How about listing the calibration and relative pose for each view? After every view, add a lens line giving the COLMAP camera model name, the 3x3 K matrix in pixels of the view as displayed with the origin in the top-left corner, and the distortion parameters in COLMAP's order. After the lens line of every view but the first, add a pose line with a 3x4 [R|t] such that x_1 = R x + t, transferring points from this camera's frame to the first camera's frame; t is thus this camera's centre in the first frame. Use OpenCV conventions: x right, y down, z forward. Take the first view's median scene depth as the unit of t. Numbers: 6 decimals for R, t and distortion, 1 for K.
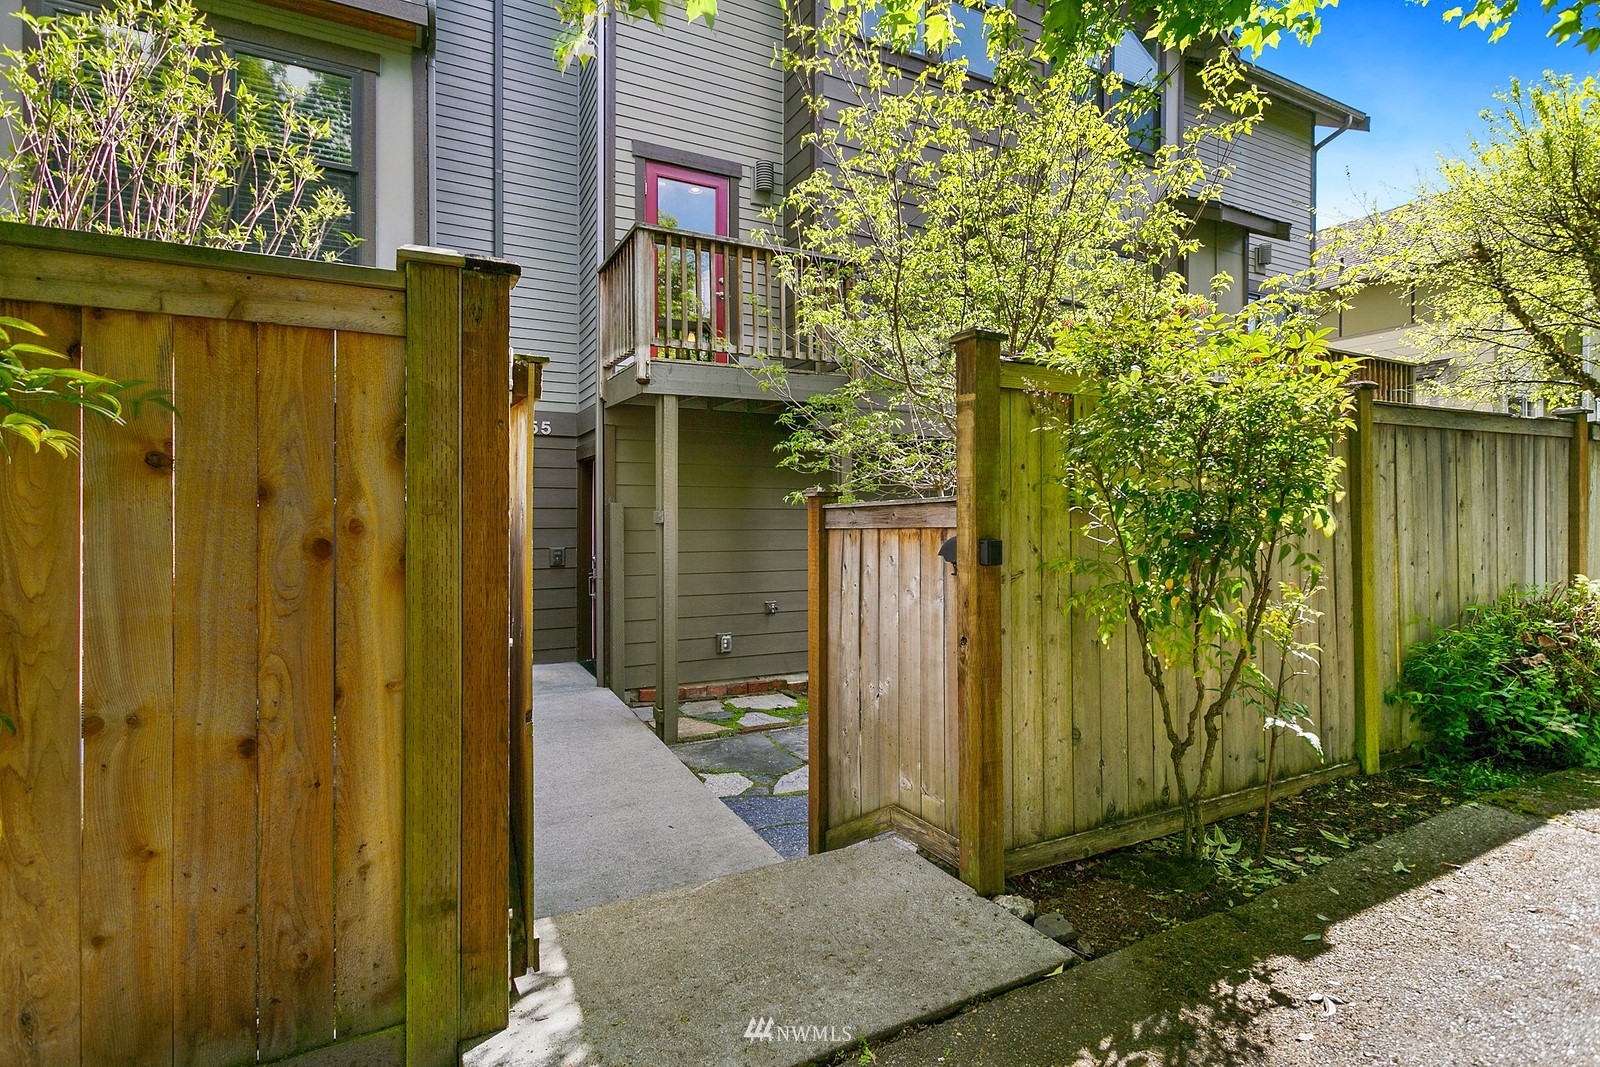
lens RADIAL K [[759.5, 0, 793.2], [0, 759.5, 506.6], [0, 0, 1]] dist [-0.000363, 0.000188]
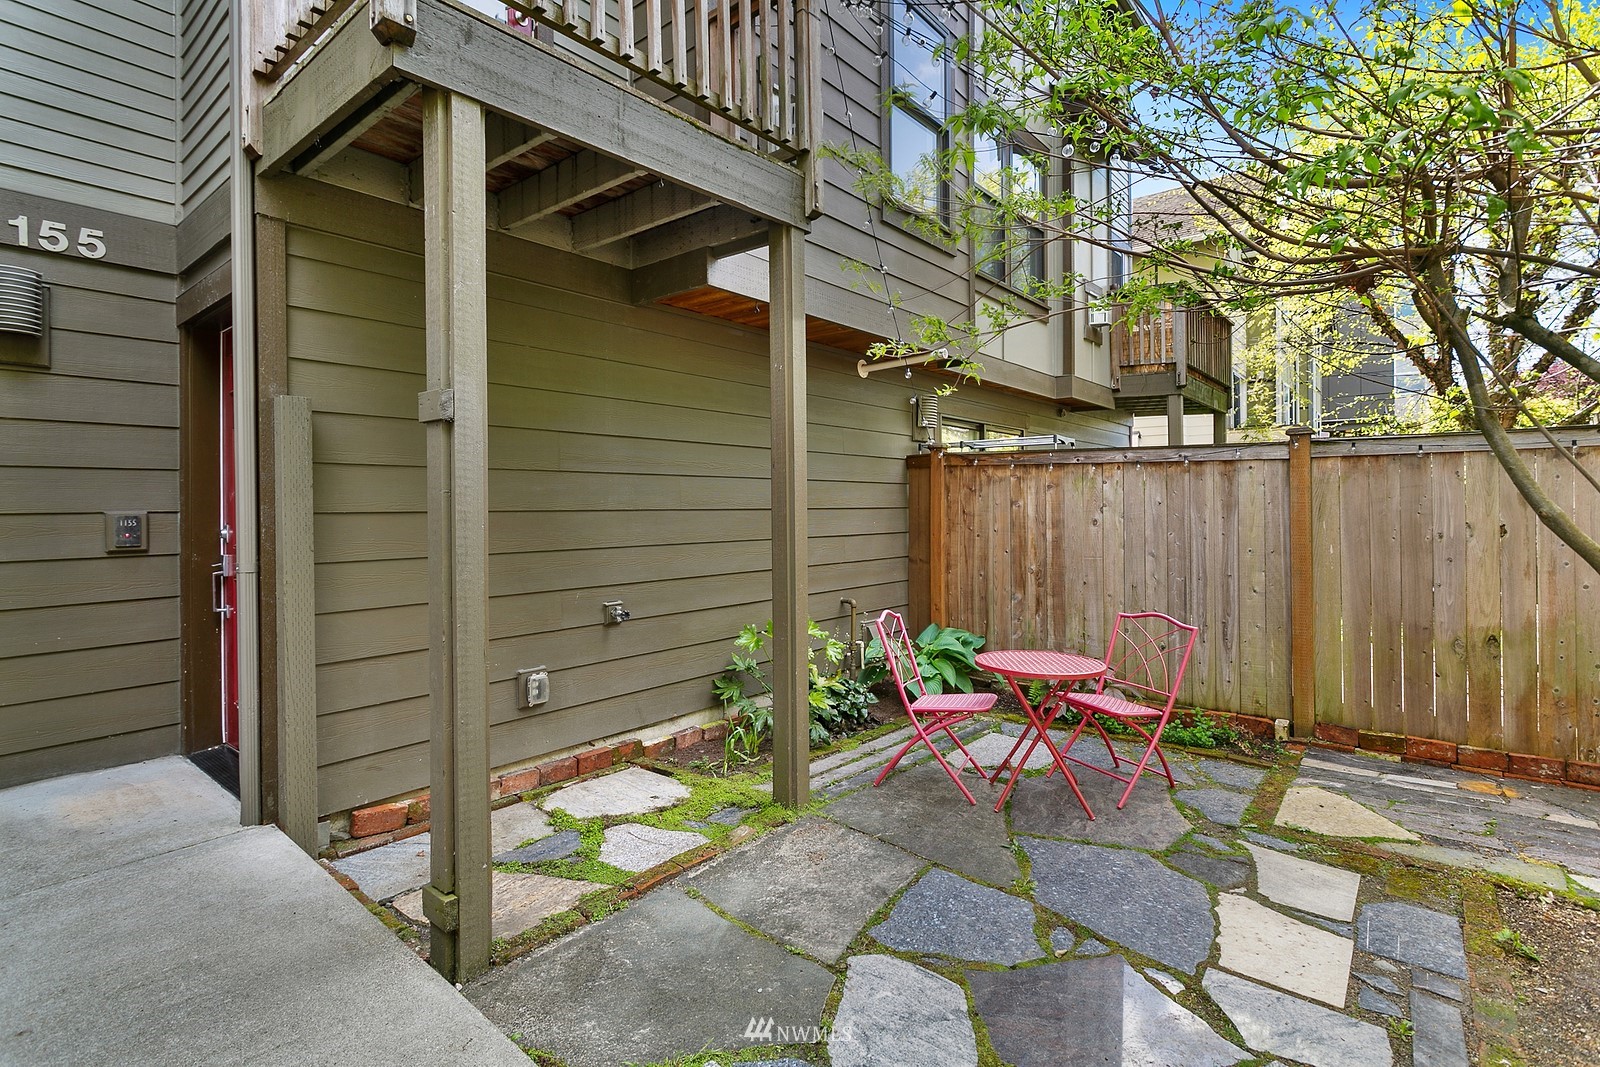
lens RADIAL K [[759.5, 0, 793.2], [0, 759.5, 506.6], [0, 0, 1]] dist [-0.000363, 0.000188]
pose [[0.921050, -0.007115, 0.389380, -0.133055], [0.001740, 0.999898, 0.014155, 0.050505], [-0.389441, -0.012360, 0.920968, 0.470621]]
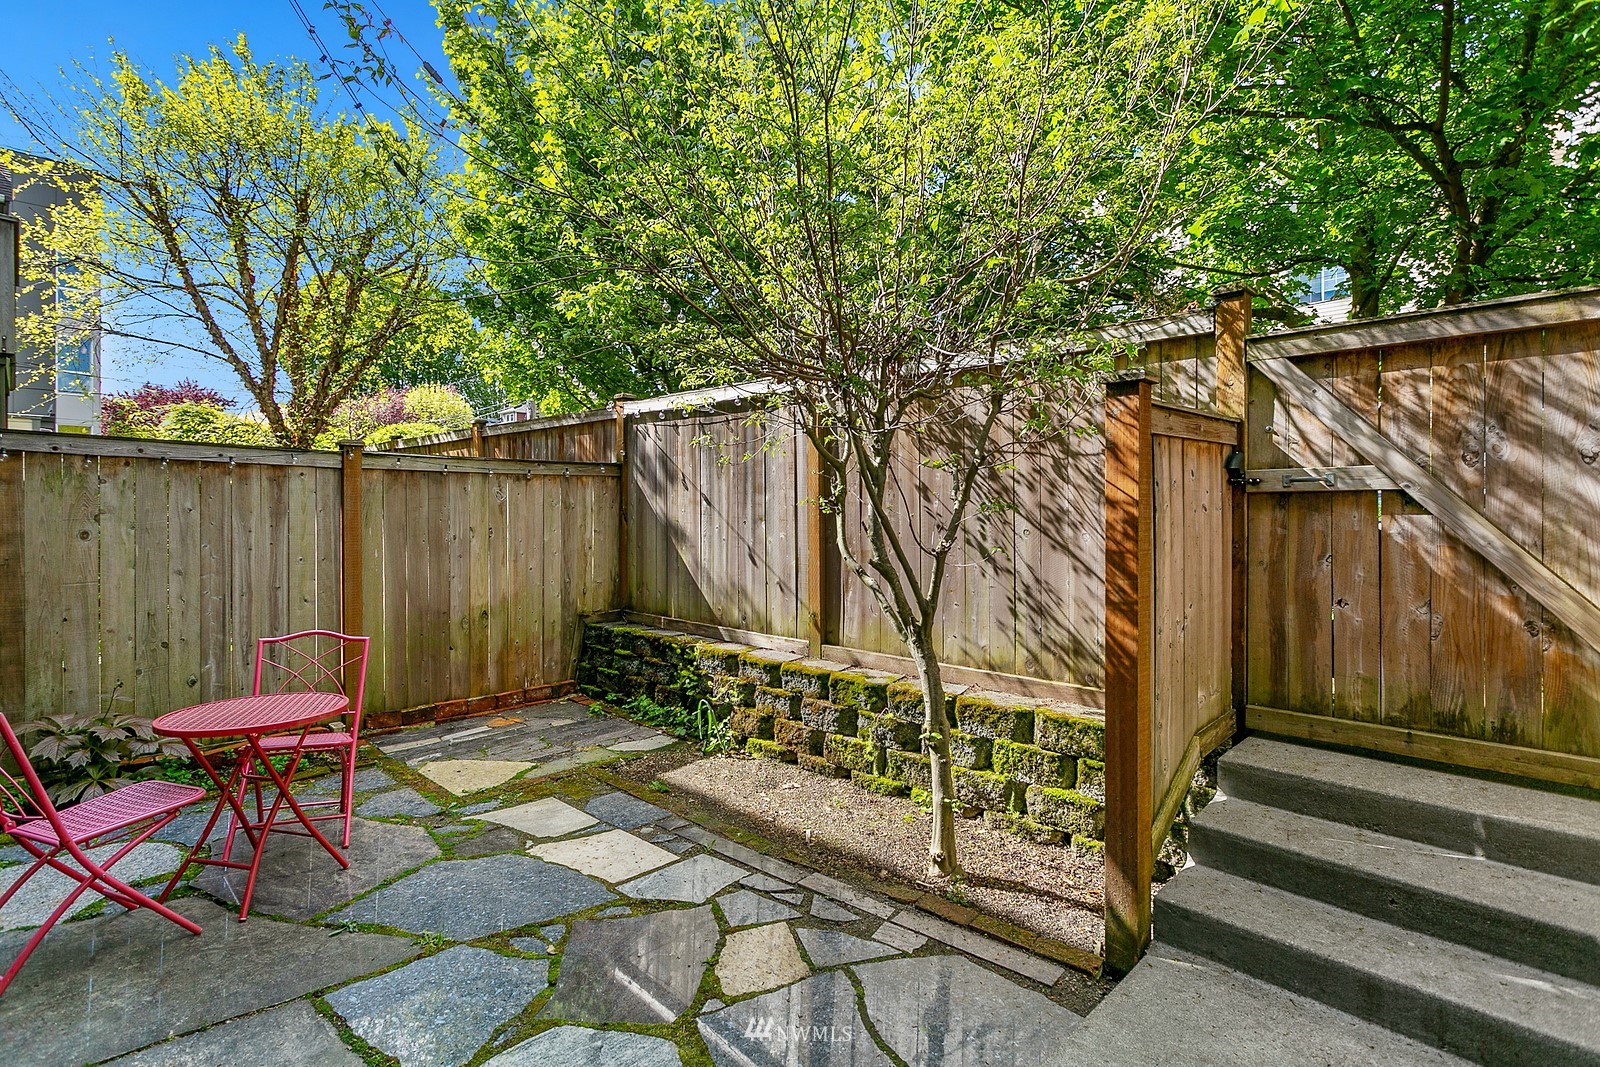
lens RADIAL K [[759.5, 0, 793.2], [0, 759.5, 506.6], [0, 0, 1]] dist [-0.000363, 0.000188]
pose [[-0.299939, 0.004060, 0.953950, -0.253055], [-0.014051, 0.999864, -0.008673, 0.053857], [-0.953855, -0.016005, -0.299841, 0.727971]]
